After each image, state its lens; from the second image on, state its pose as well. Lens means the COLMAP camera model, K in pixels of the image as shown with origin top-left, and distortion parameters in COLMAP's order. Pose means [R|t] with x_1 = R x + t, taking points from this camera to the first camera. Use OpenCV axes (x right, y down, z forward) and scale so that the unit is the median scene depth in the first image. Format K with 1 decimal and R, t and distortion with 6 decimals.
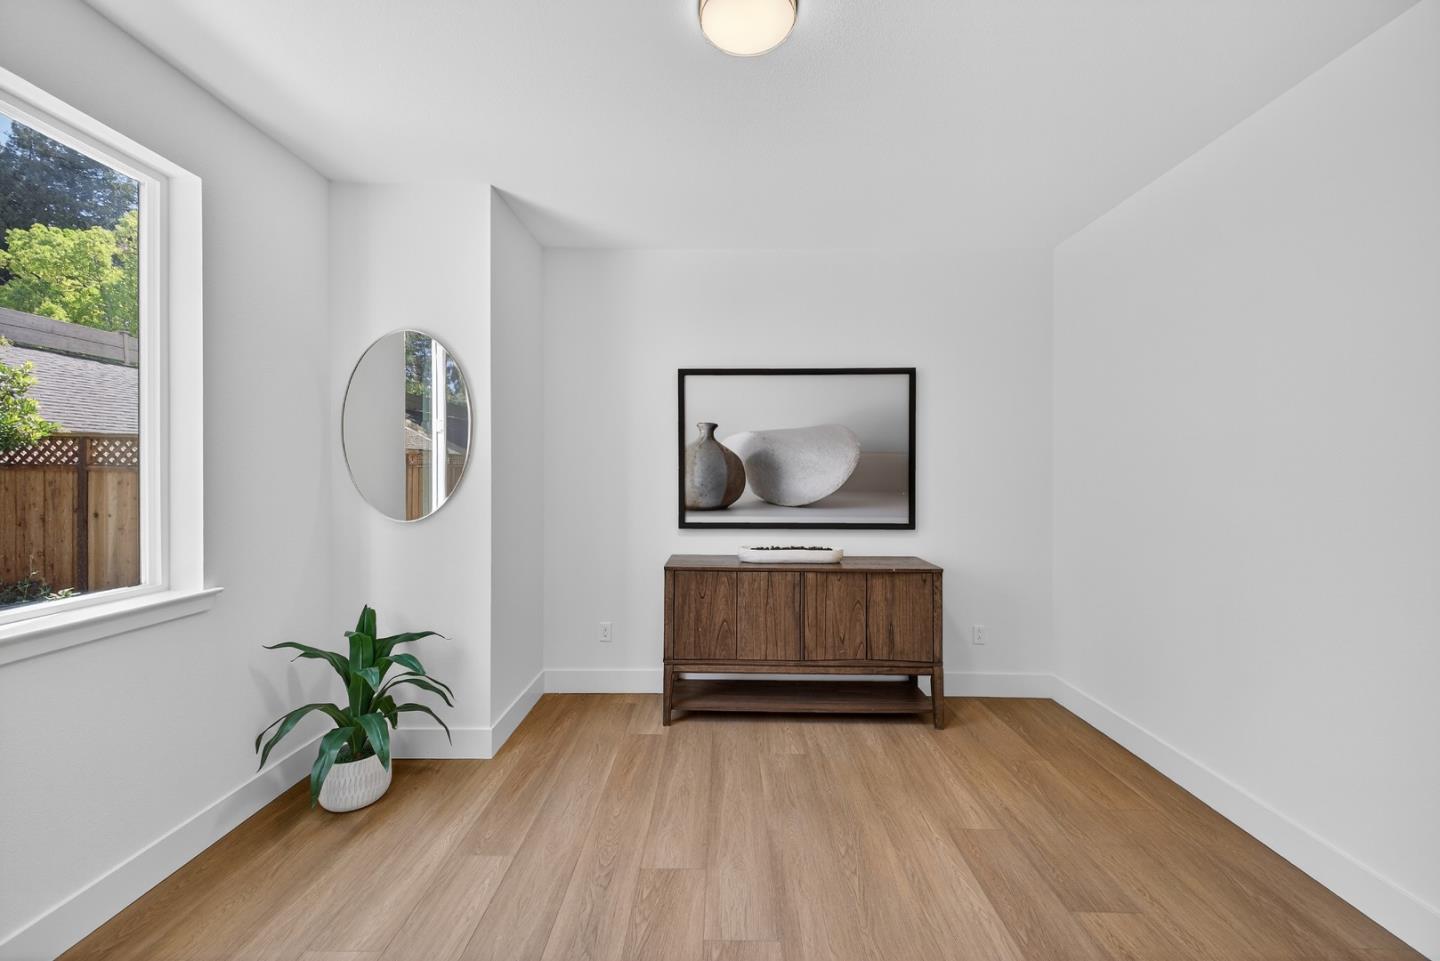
lens RADIAL K [[565.9, 0, 717.5], [0, 565.9, 475.5], [0, 0, 1]] dist [0.031373, -0.000343]
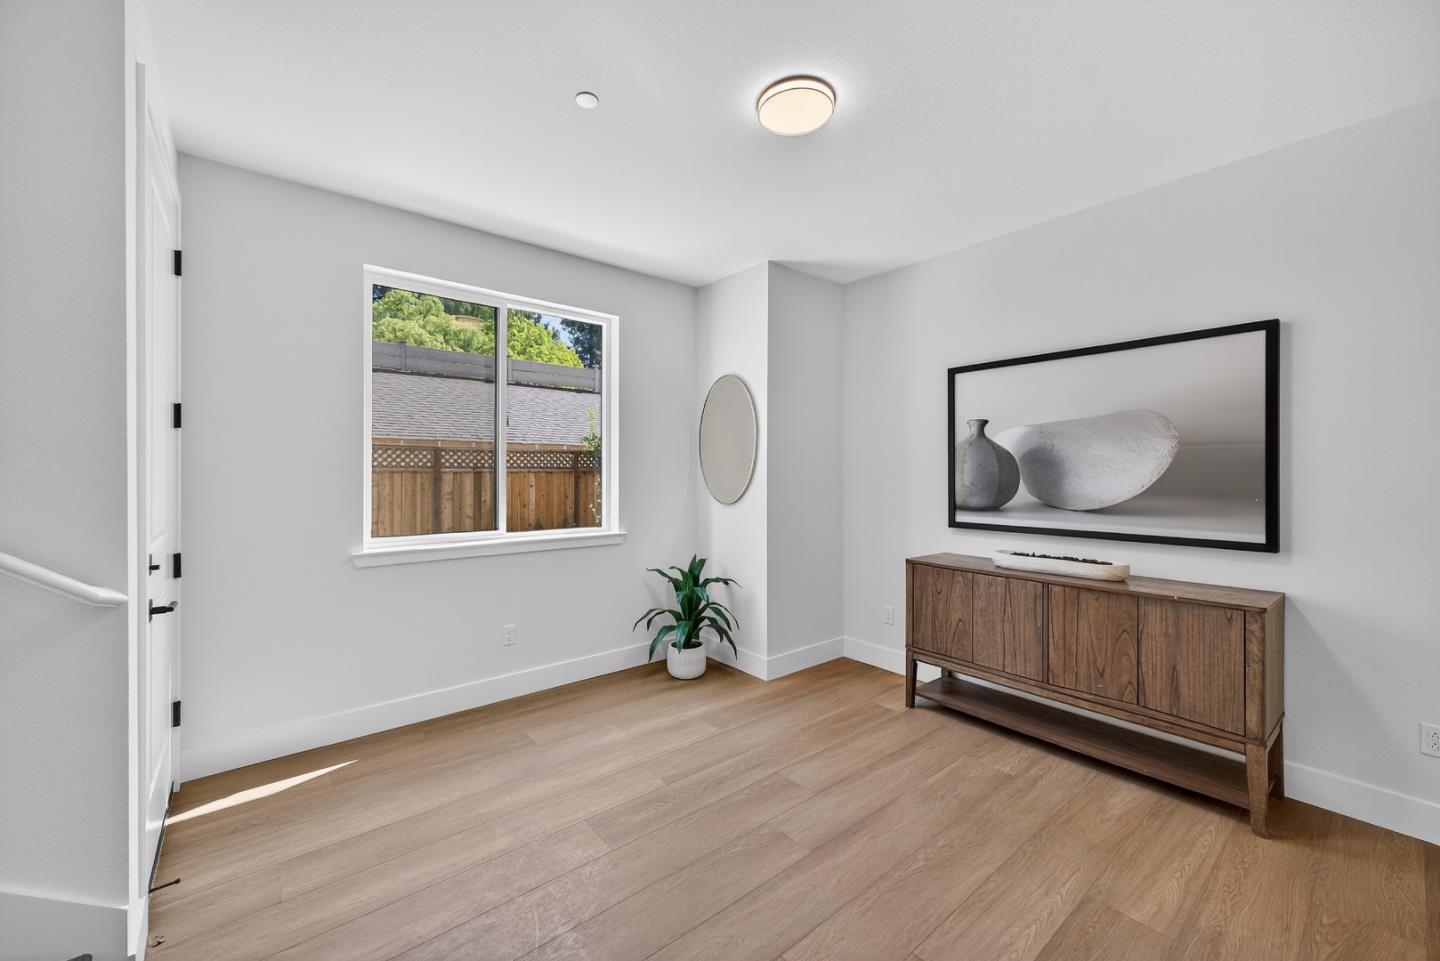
lens RADIAL K [[565.9, 0, 717.5], [0, 565.9, 475.5], [0, 0, 1]] dist [0.031373, -0.000343]
pose [[0.655307, 0.004213, -0.755351, 0.486233], [-0.003835, 0.999990, 0.002251, 0.002213], [0.755353, 0.001422, 0.655317, 0.025487]]
